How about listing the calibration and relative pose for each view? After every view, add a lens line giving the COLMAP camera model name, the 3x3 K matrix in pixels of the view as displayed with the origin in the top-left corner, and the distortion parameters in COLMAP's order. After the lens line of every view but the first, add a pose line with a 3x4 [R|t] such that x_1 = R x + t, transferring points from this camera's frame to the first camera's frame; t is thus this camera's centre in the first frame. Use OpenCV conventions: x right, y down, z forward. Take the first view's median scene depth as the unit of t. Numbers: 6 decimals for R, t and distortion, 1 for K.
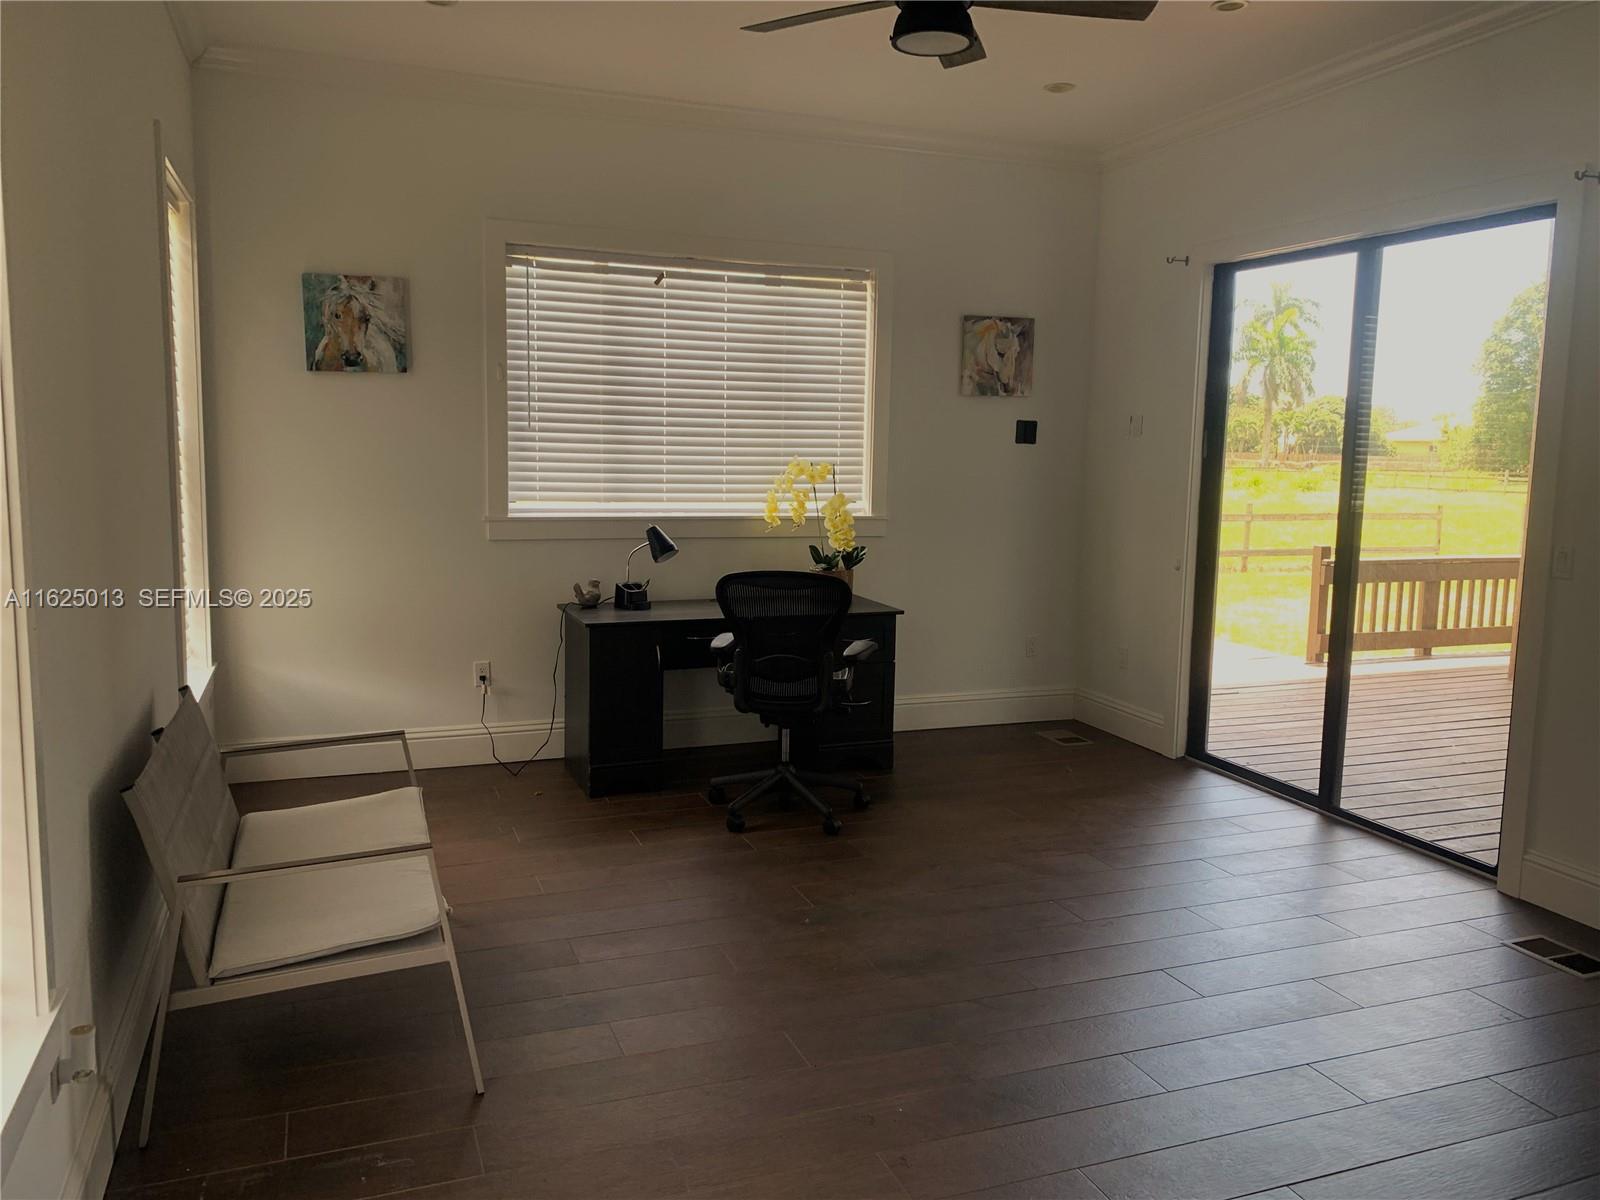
lens RADIAL K [[1225.9, 0, 797.3], [0, 1225.9, 592.5], [0, 0, 1]] dist [0.015183, -0.029054]
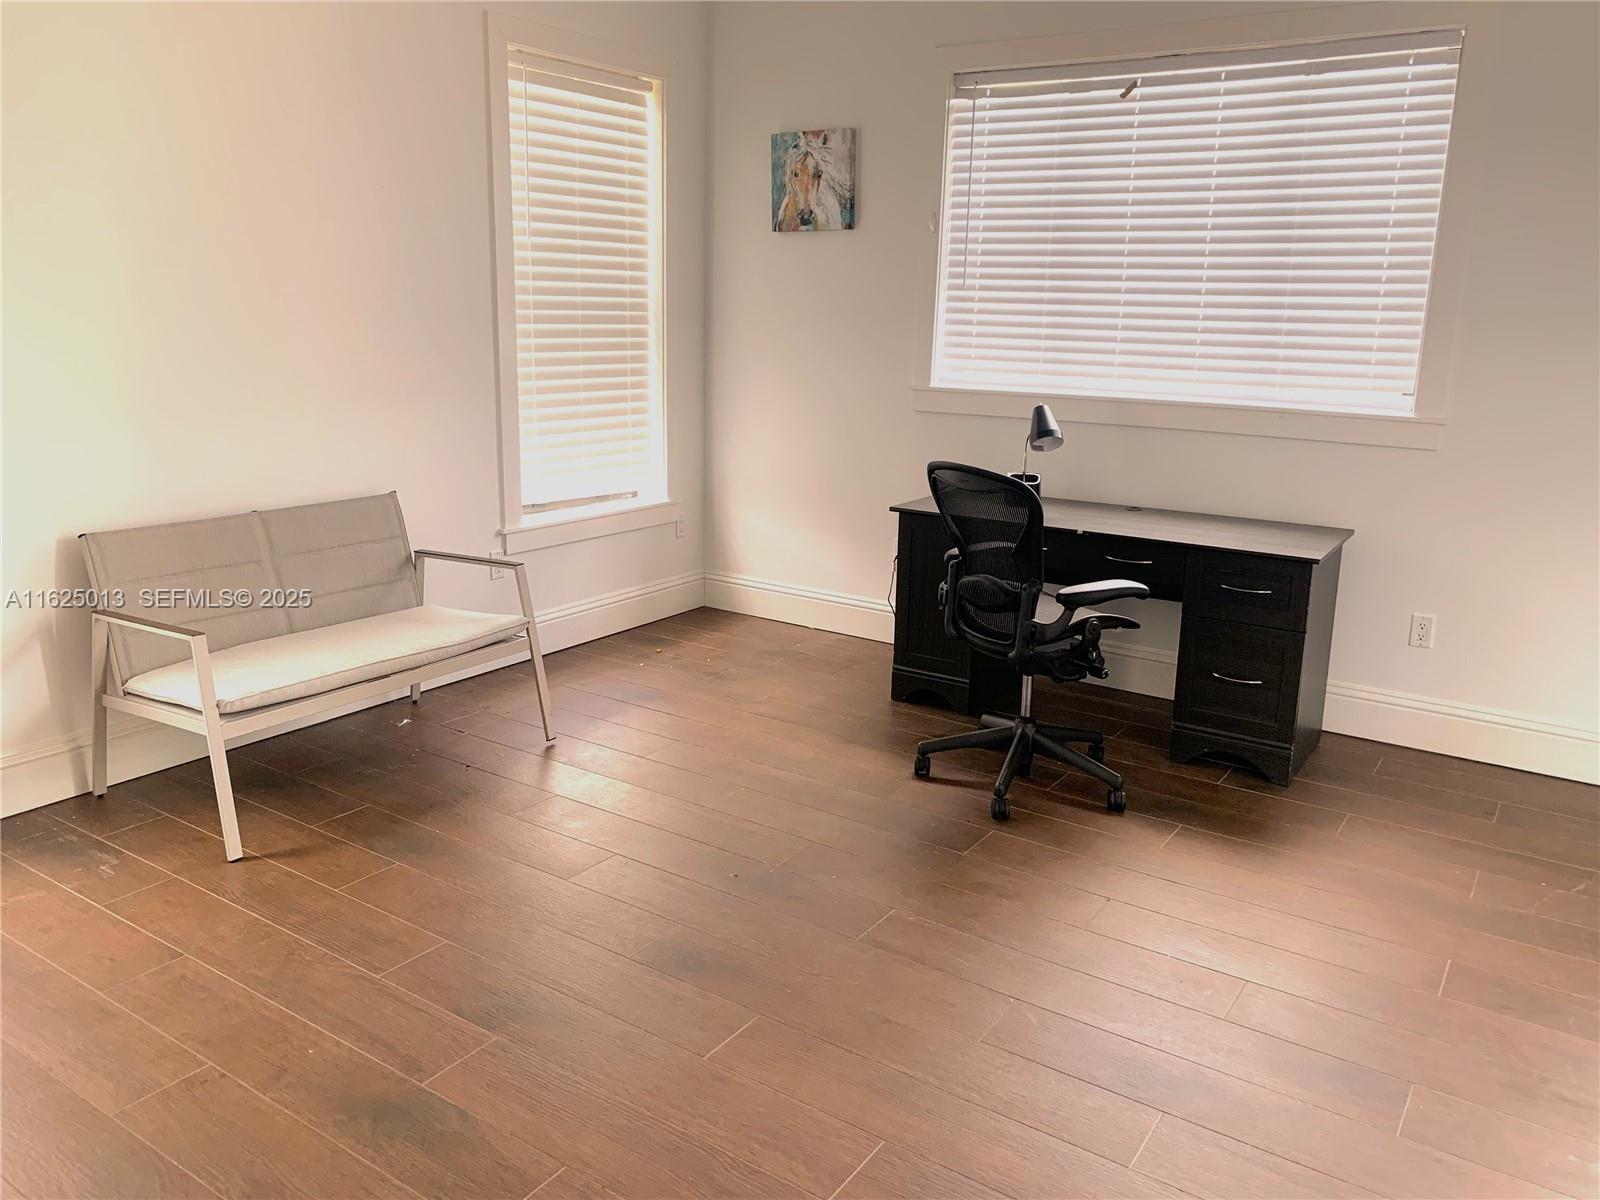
lens RADIAL K [[1225.9, 0, 802.0], [0, 1225.9, 606.7], [0, 0, 1]] dist [0.015183, -0.029054]
pose [[0.585353, 0.189802, -0.788249, 0.486995], [-0.110943, 0.981819, 0.154025, -0.031880], [0.803152, -0.002708, 0.595768, 0.397887]]
